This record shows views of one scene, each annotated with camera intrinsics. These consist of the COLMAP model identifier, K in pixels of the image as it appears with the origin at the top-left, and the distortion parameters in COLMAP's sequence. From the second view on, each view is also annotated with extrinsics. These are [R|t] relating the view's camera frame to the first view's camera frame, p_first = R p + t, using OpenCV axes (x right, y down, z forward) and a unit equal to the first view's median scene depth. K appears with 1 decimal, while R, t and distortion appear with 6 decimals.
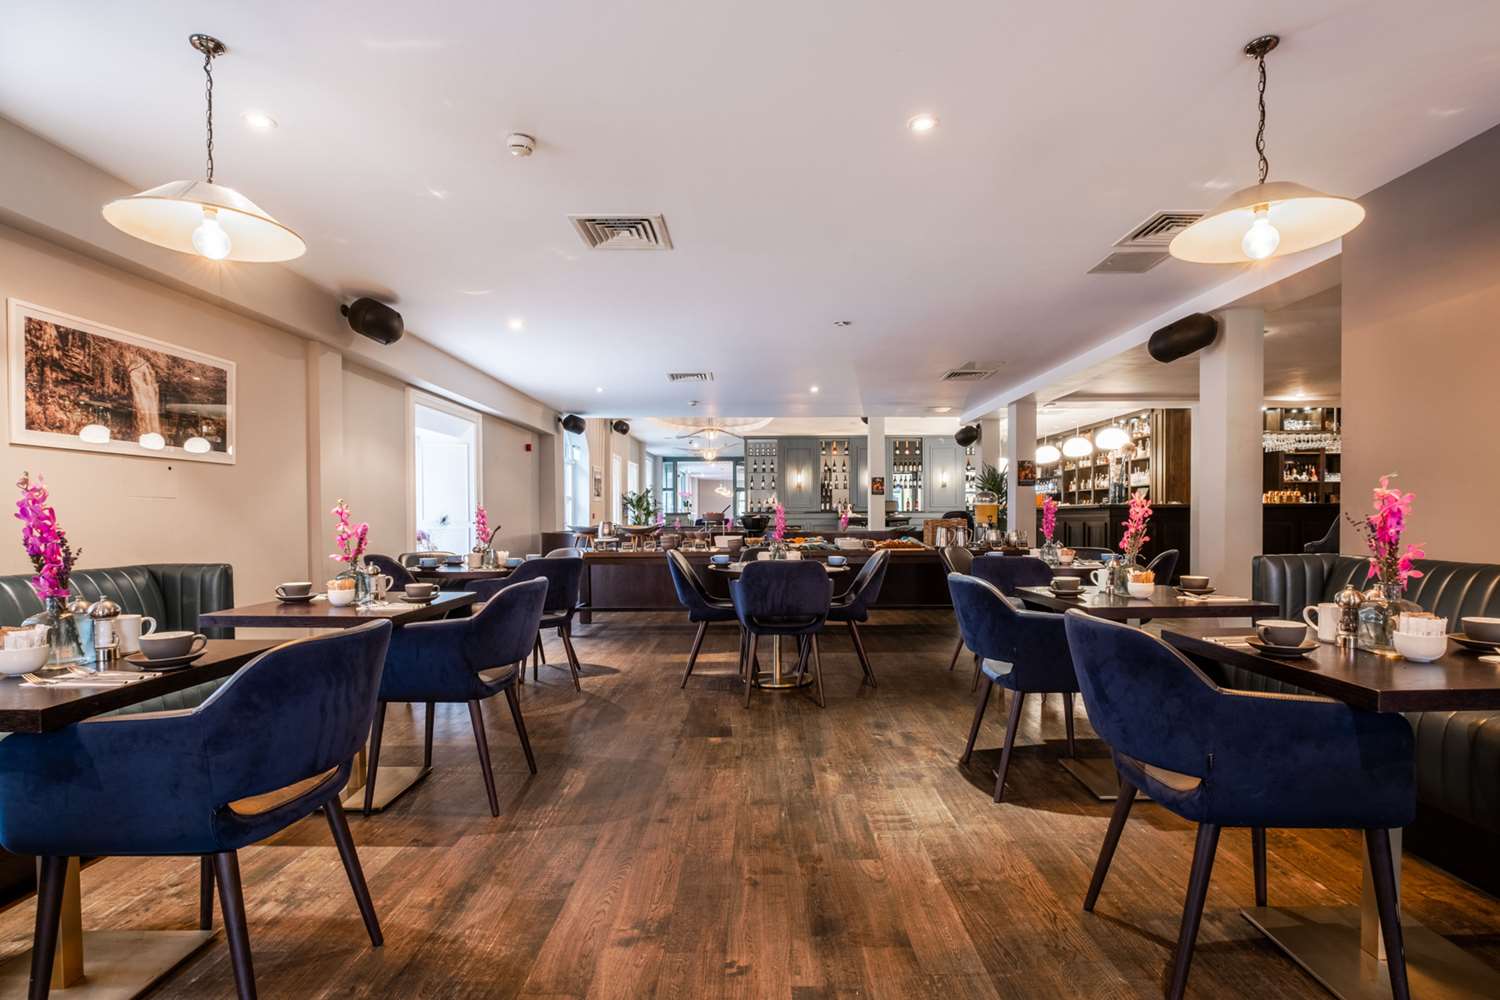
lens RADIAL K [[722.0, 0, 750.6], [0, 722.0, 510.4], [0, 0, 1]] dist [-0.000345, -0.000014]
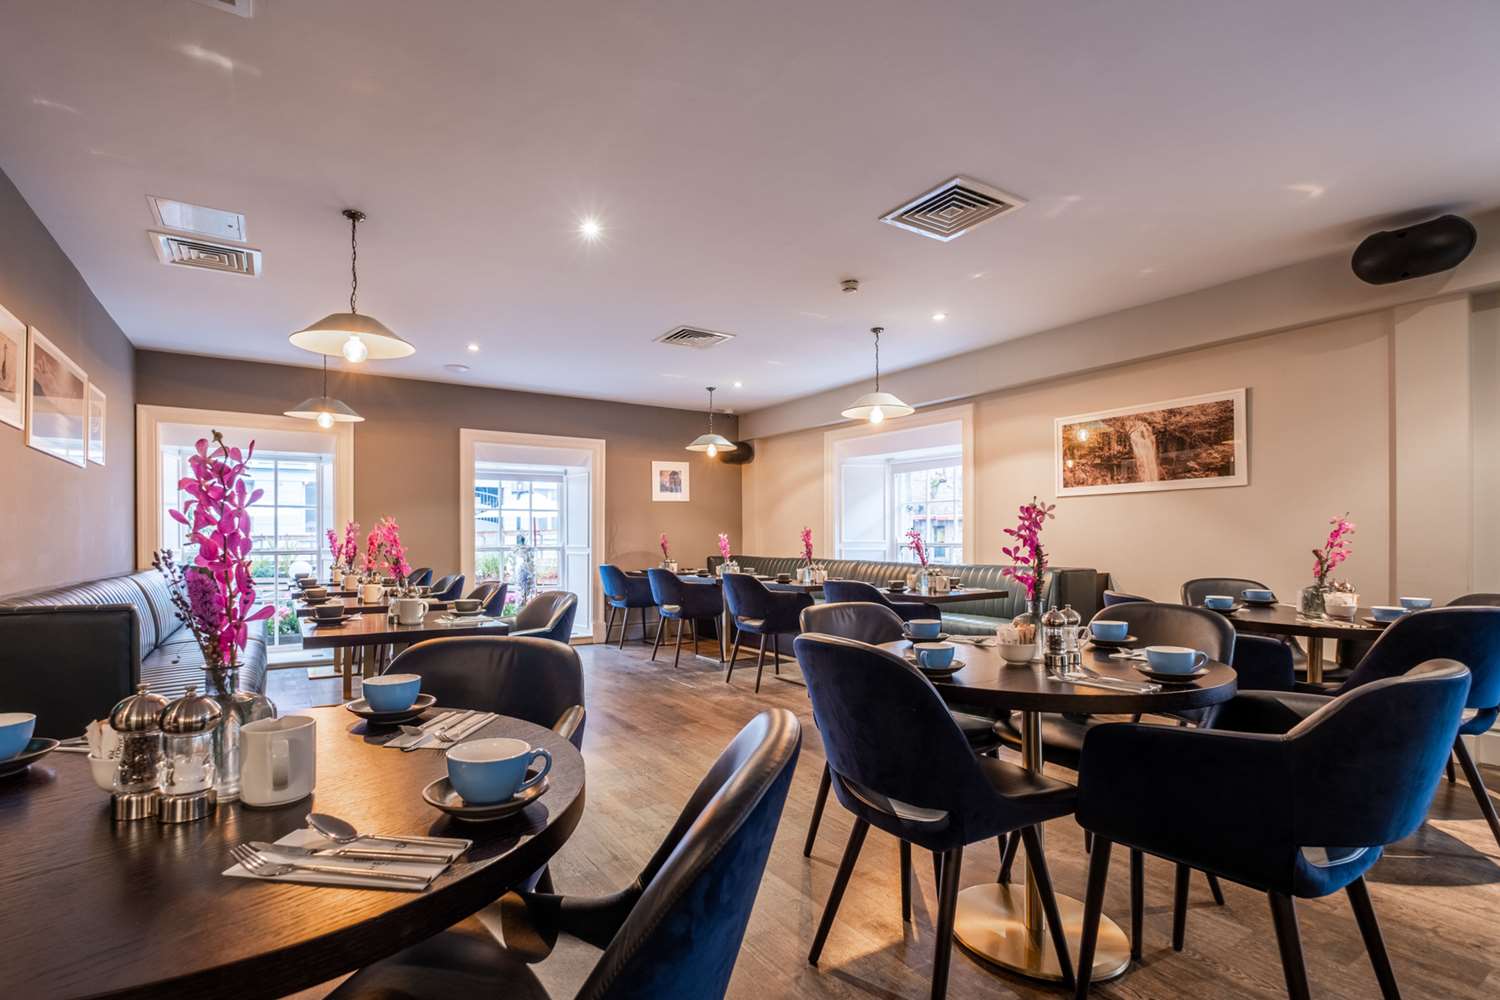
lens RADIAL K [[694.6, 0, 713.5], [0, 694.6, 550.3], [0, 0, 1]] dist [-0.011826, -0.000630]
pose [[-0.844939, 0.016251, -0.534616, 0.557807], [0.013203, 0.999867, 0.009526, 0.012860], [0.534700, 0.000990, -0.845041, 1.684888]]
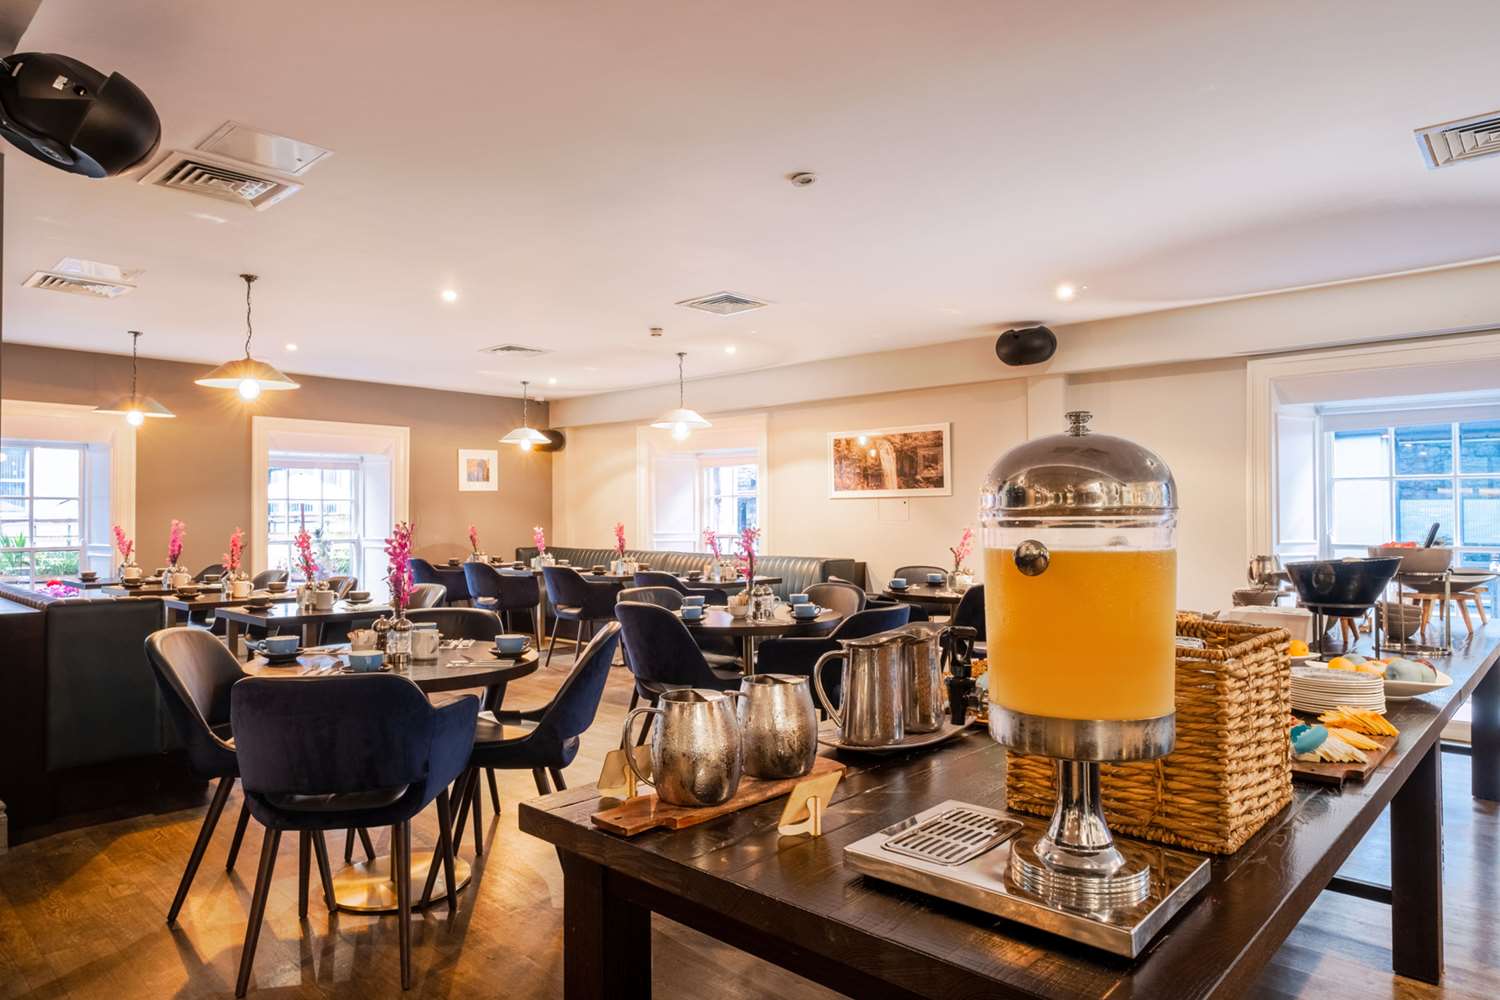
lens RADIAL K [[918.8, 0, 739.0], [0, 918.8, 512.7], [0, 0, 1]] dist [-0.000158, 0.001719]
pose [[-0.675586, 0.004710, -0.737266, 1.024060], [0.013380, 0.999893, -0.005873, -0.030143], [0.737160, -0.013832, -0.675577, 2.233185]]
